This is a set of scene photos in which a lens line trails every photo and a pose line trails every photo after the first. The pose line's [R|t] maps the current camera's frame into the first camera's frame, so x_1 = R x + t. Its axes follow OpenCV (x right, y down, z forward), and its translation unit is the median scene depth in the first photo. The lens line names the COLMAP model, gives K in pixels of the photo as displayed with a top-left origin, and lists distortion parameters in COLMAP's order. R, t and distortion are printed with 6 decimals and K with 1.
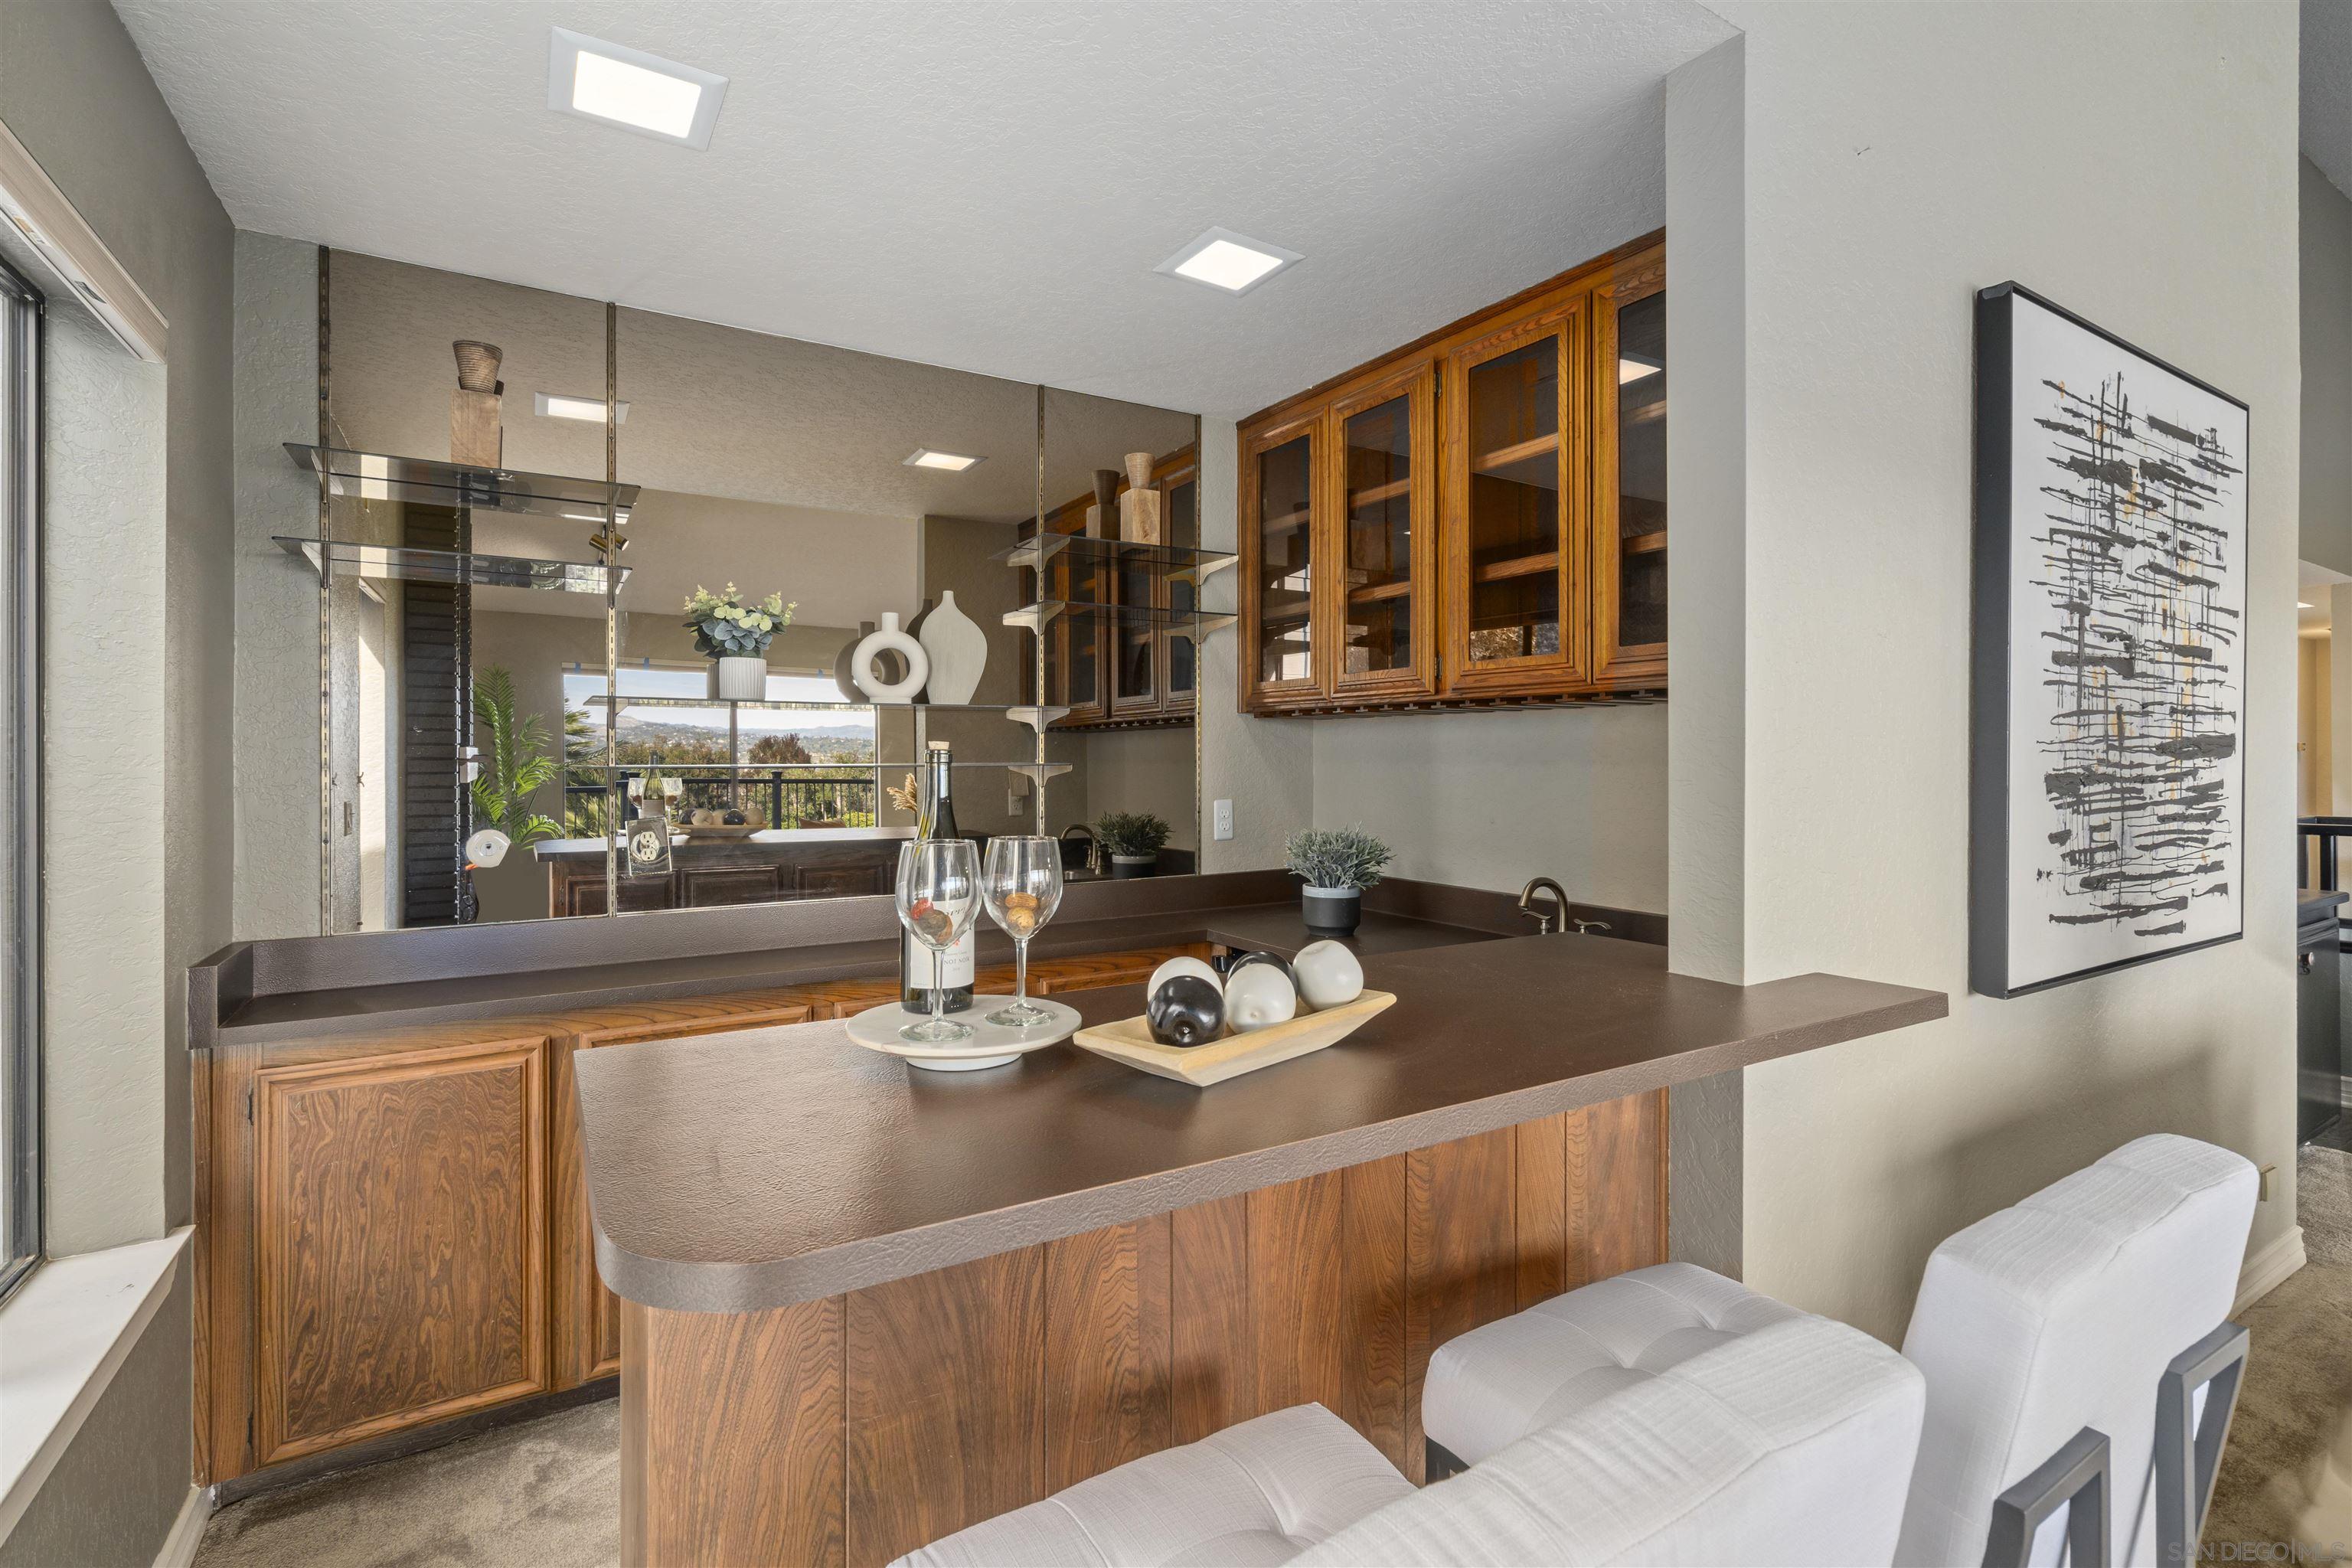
lens RADIAL K [[1077.9, 0, 1183.2], [0, 1077.9, 774.0], [0, 0, 1]] dist [0.002255, 0.000759]
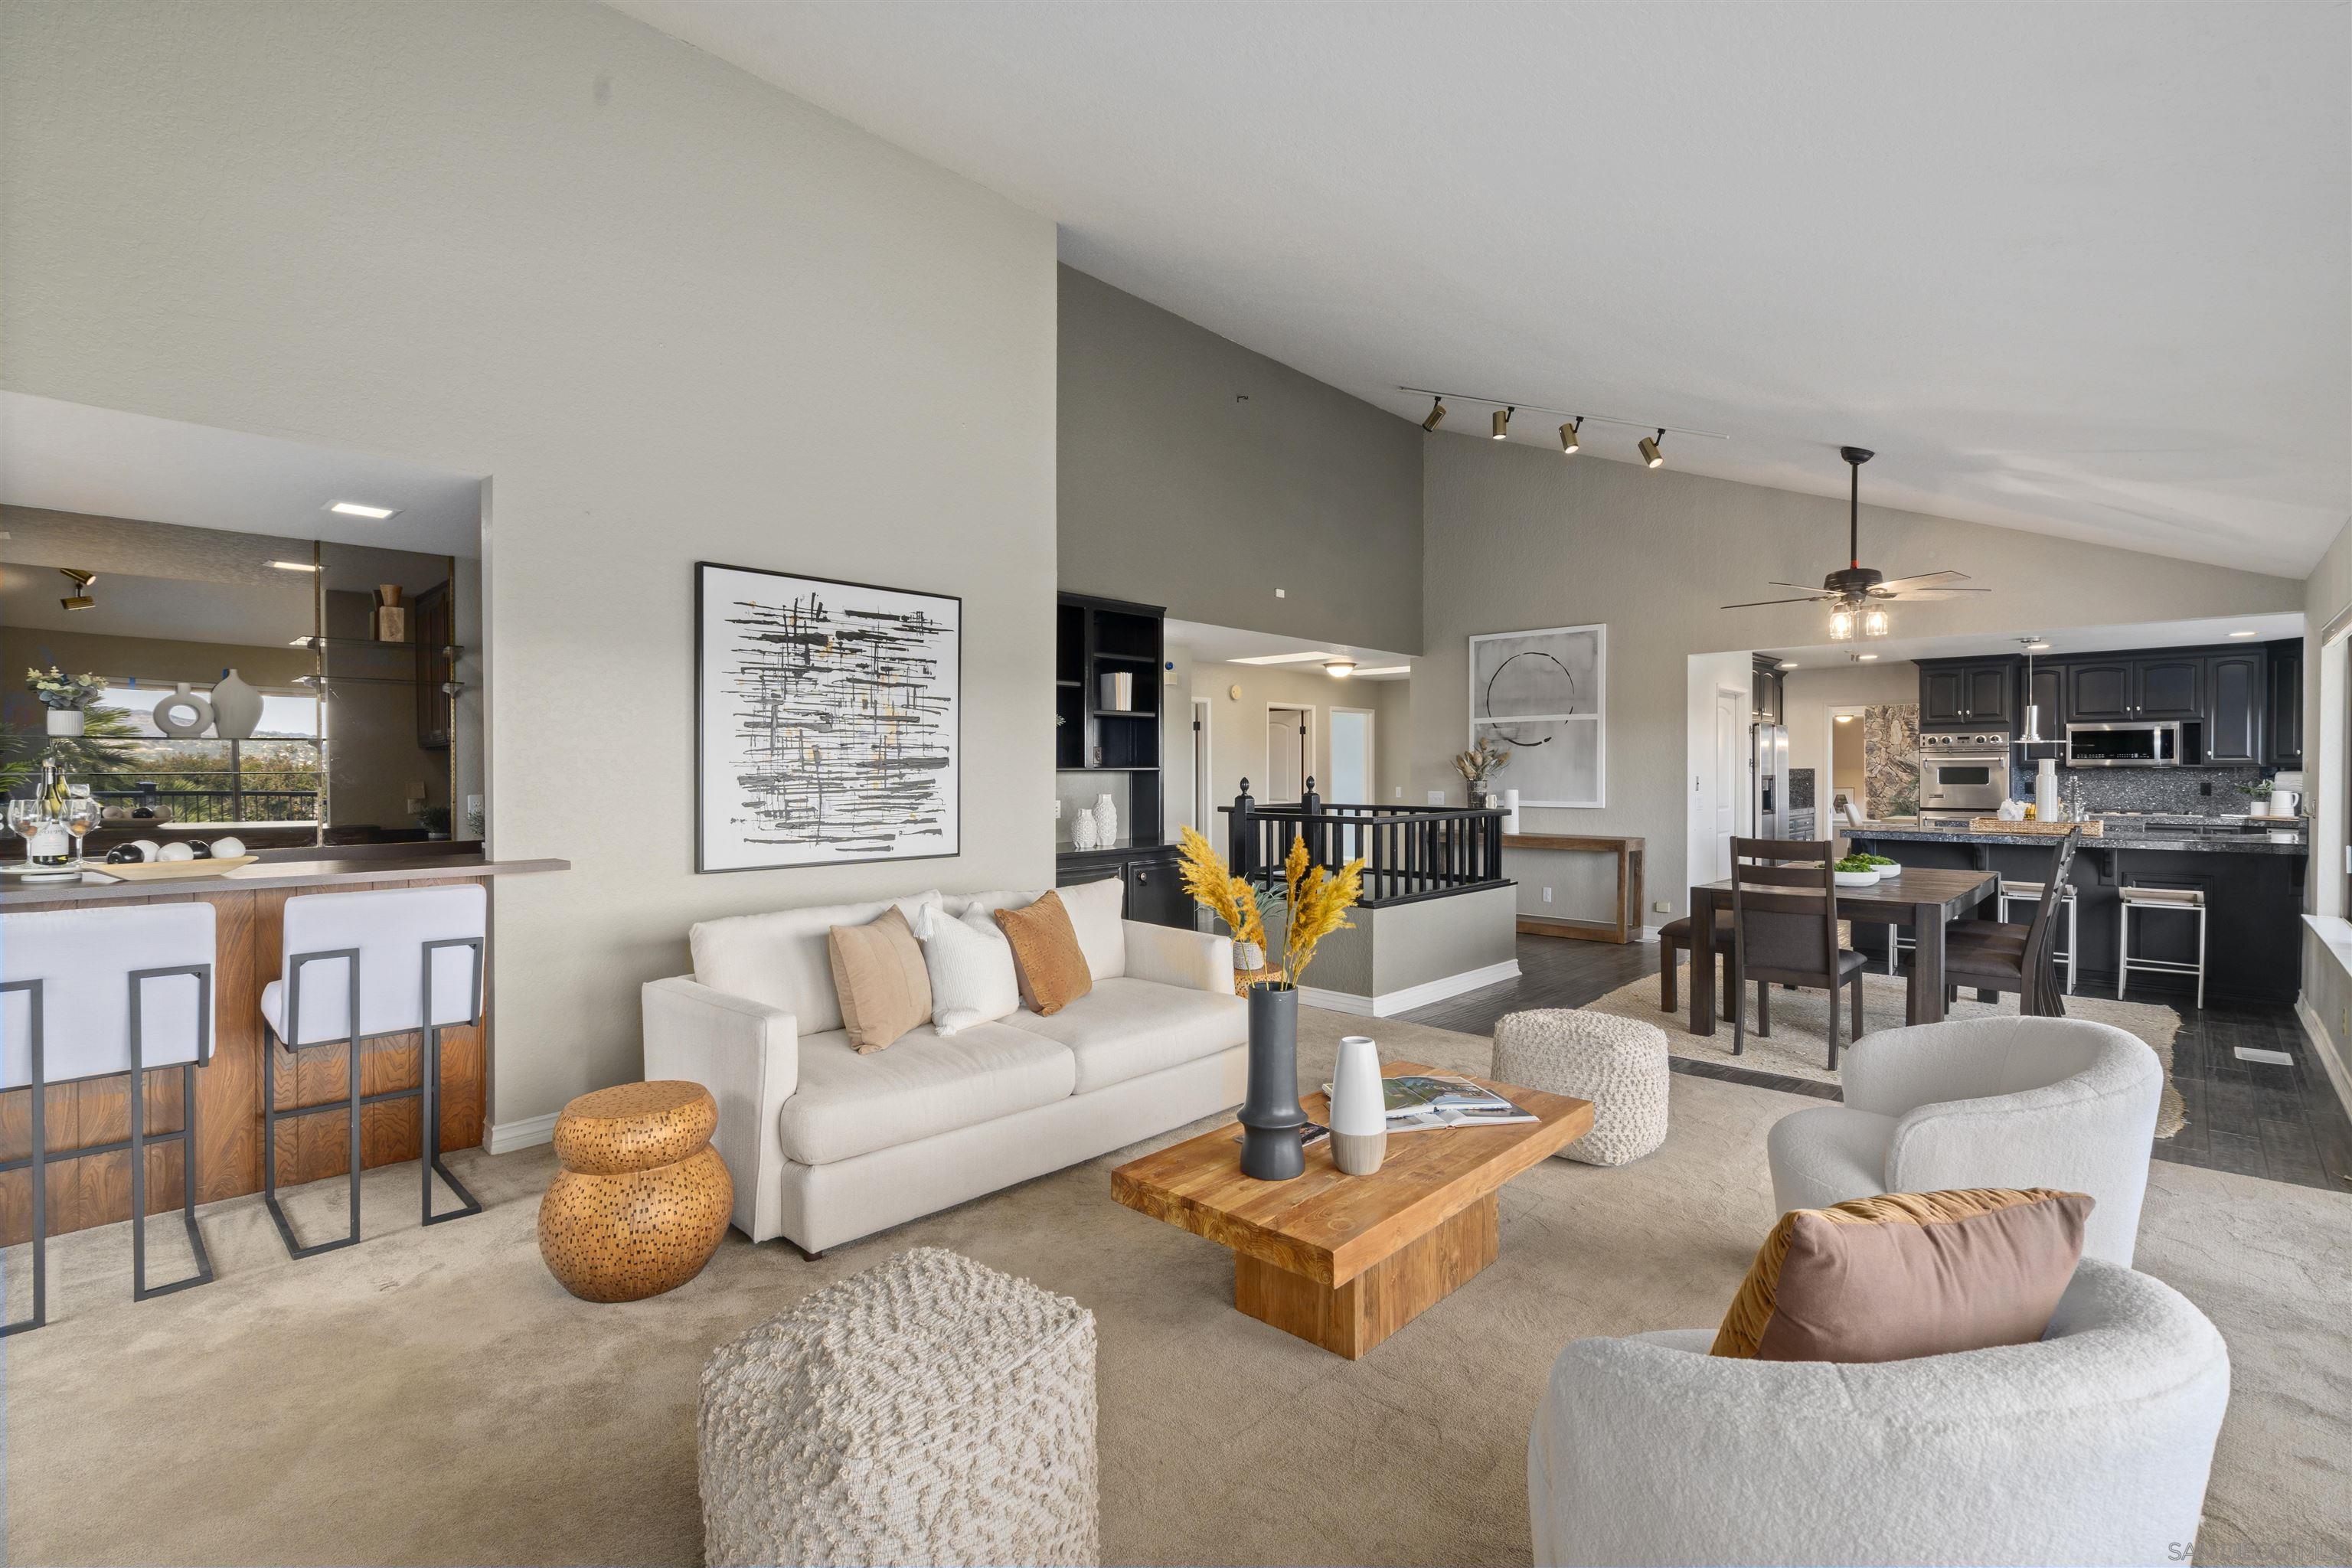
lens RADIAL K [[1077.9, 0, 1168.8], [0, 1077.9, 777.5], [0, 0, 1]] dist [0.002255, 0.000759]
pose [[0.970157, -0.002220, 0.242469, 0.979216], [0.002309, 0.999997, -0.000084, 0.004072], [-0.242468, 0.000641, 0.970159, -1.226451]]
